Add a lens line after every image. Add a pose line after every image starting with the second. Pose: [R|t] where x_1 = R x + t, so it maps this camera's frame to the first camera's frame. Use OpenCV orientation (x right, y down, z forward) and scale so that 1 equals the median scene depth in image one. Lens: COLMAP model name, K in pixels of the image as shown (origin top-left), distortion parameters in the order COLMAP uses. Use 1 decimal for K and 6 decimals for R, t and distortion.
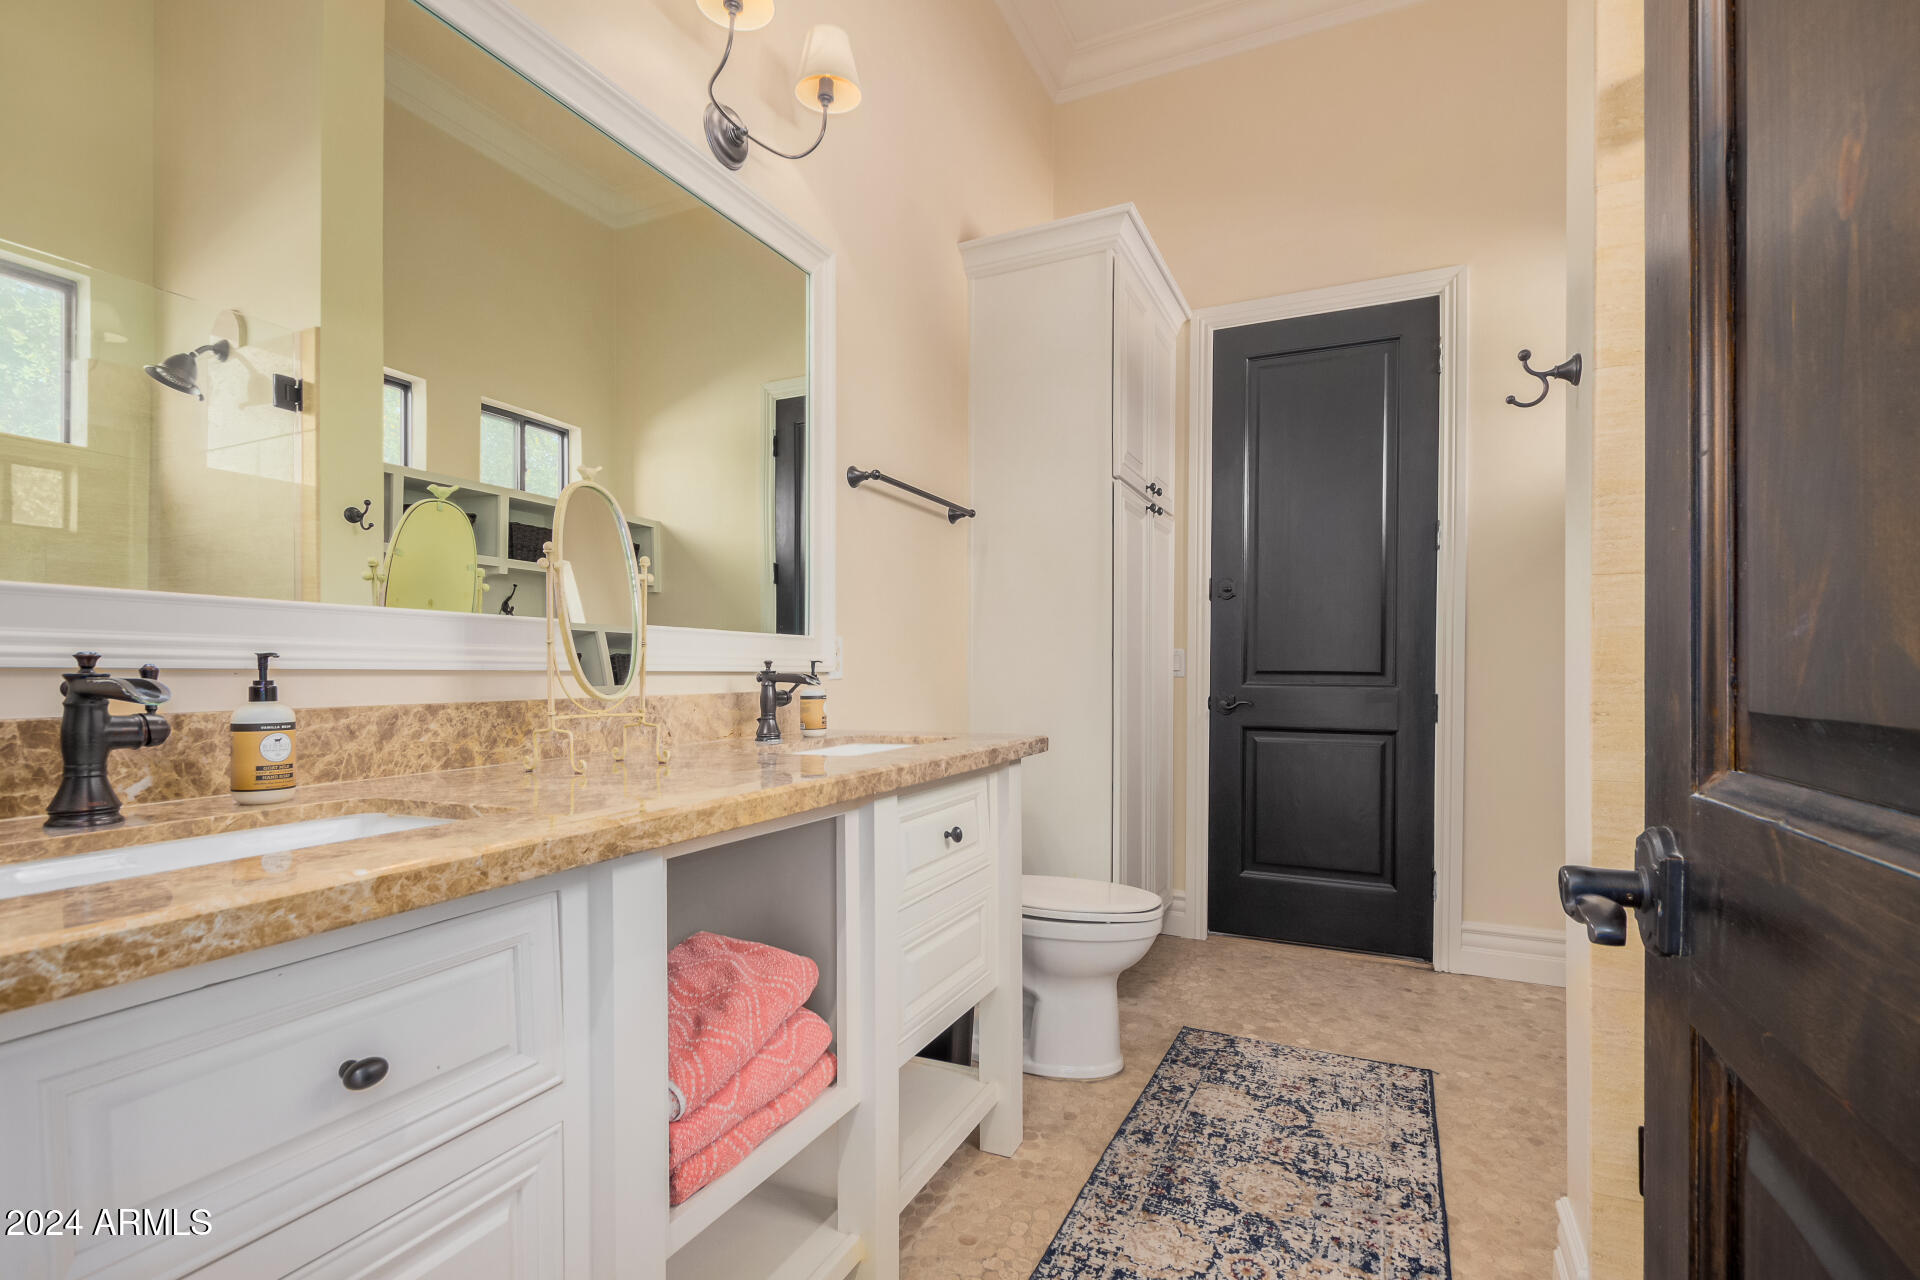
lens RADIAL K [[889.7, 0, 960.2], [0, 889.7, 658.9], [0, 0, 1]] dist [0.006013, -0.000514]
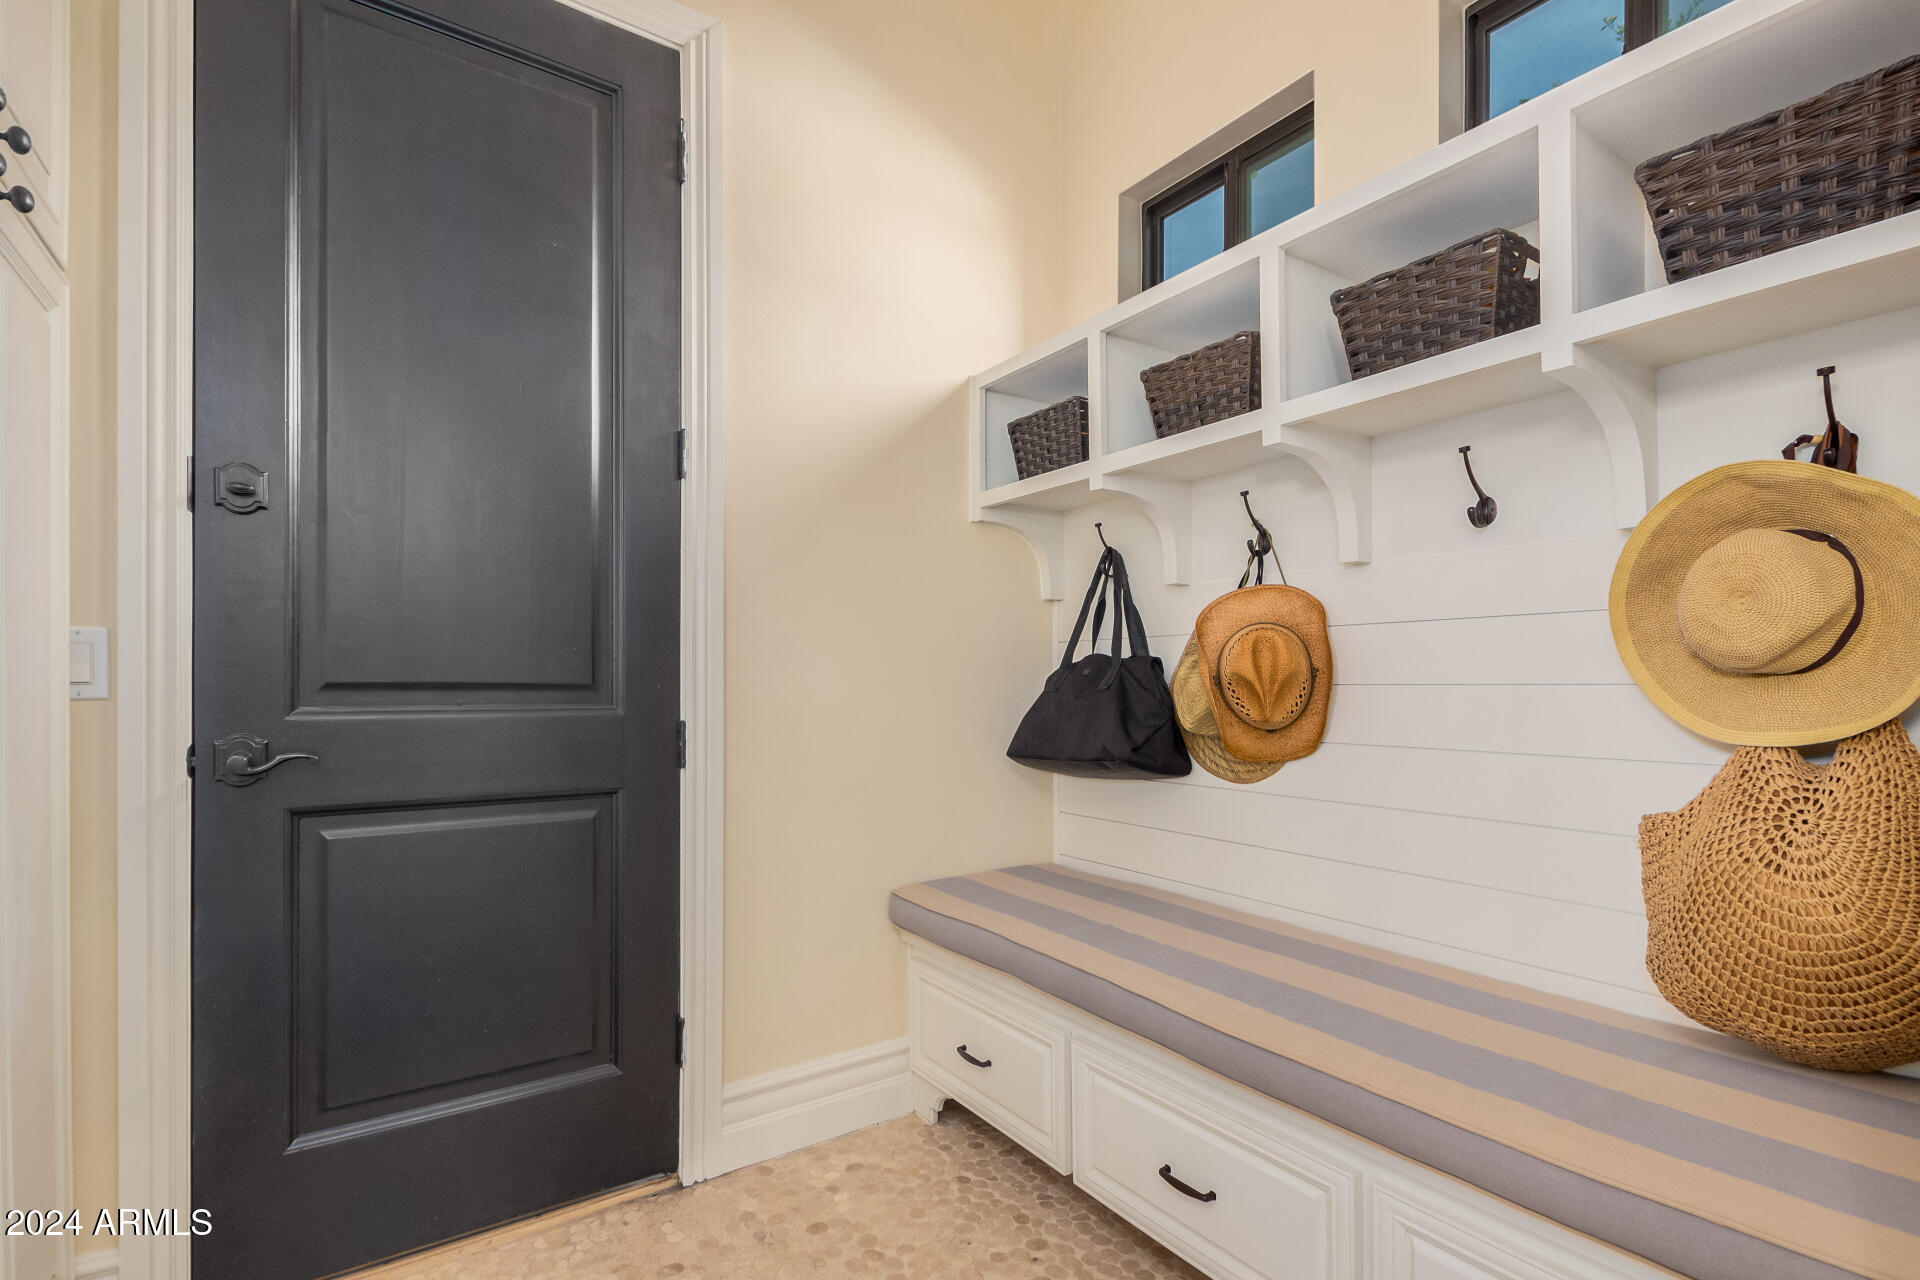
lens RADIAL K [[889.7, 0, 965.5], [0, 889.7, 690.8], [0, 0, 1]] dist [0.006013, -0.000514]
pose [[0.505203, -0.008813, 0.862956, 0.115618], [-0.003650, 0.999917, 0.012349, 0.011665], [-0.862993, -0.009389, 0.505129, 0.532331]]
